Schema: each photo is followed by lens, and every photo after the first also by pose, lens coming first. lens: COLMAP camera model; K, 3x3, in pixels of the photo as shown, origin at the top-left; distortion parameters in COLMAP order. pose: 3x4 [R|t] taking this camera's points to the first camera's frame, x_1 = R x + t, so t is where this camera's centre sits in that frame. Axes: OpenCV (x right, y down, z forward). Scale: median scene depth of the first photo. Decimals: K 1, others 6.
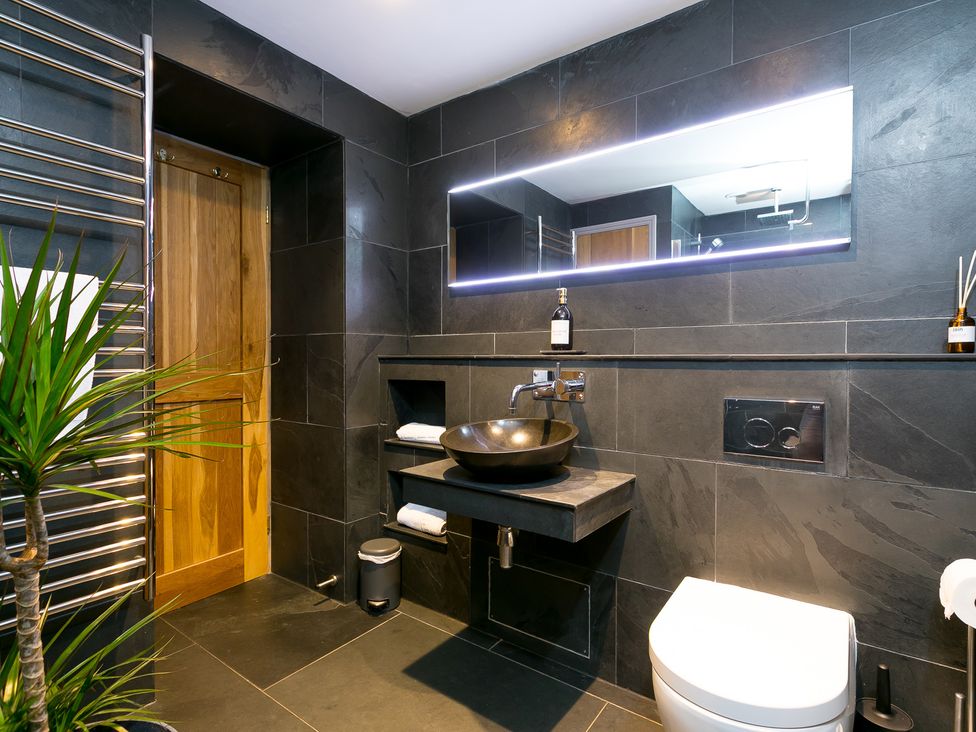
lens RADIAL K [[502.0, 0, 501.4], [0, 502.0, 366.4], [0, 0, 1]] dist [0.000295, 0.000290]
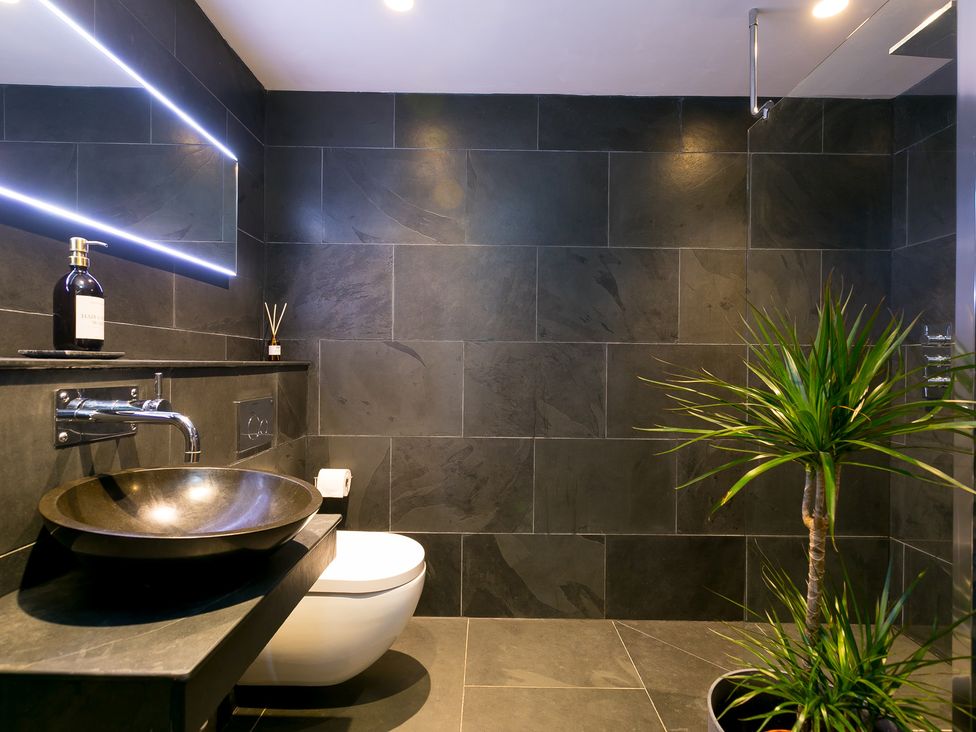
lens RADIAL K [[502.0, 0, 501.4], [0, 502.0, 366.4], [0, 0, 1]] dist [0.000295, 0.000290]
pose [[-0.606743, -0.006588, 0.794870, -0.625803], [0.006805, 0.999886, 0.013482, -0.019557], [-0.794869, 0.013589, -0.606629, 1.009967]]
